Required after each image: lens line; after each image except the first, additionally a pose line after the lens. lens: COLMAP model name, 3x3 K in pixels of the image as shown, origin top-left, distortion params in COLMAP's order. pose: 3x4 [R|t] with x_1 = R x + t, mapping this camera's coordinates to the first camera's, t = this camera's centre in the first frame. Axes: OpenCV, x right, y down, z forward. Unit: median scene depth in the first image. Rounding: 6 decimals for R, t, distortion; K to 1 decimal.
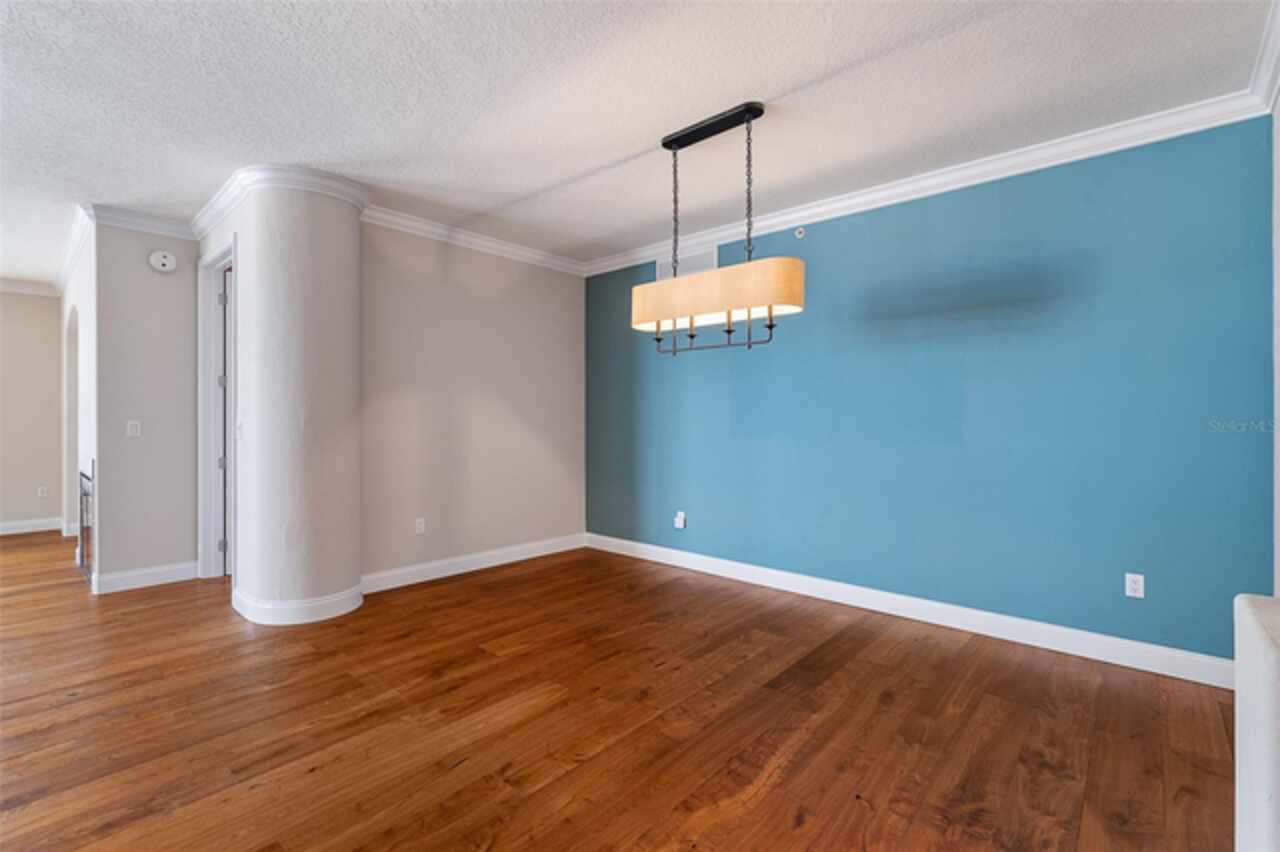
lens RADIAL K [[587.7, 0, 641.8], [0, 587.7, 420.9], [0, 0, 1]] dist [-0.002685, -0.000250]
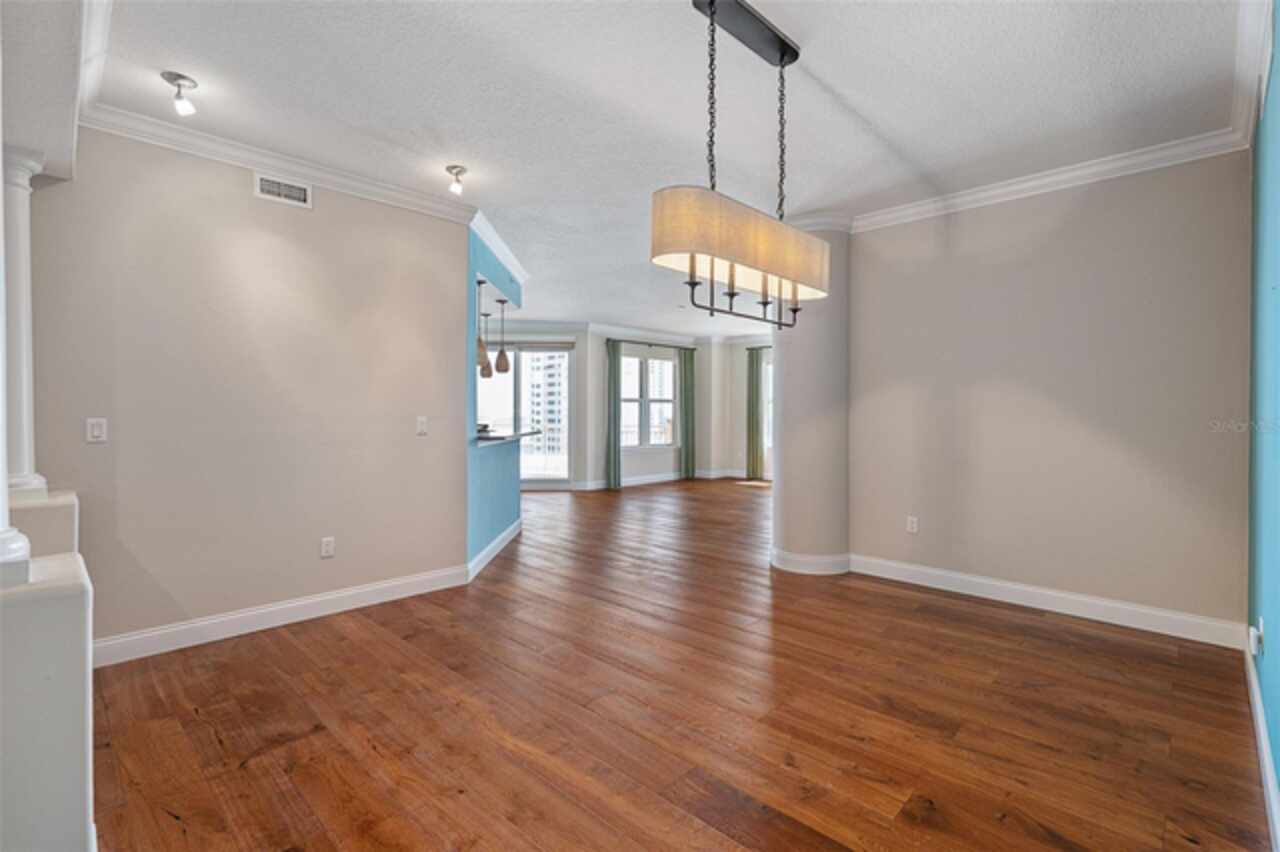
lens RADIAL K [[587.7, 0, 642.6], [0, 587.7, 420.4], [0, 0, 1]] dist [-0.002685, -0.000250]
pose [[-0.057546, 0.013426, -0.998253, 0.629585], [-0.006599, 0.999883, 0.013828, -0.001246], [0.998321, 0.007383, -0.057451, 0.641469]]
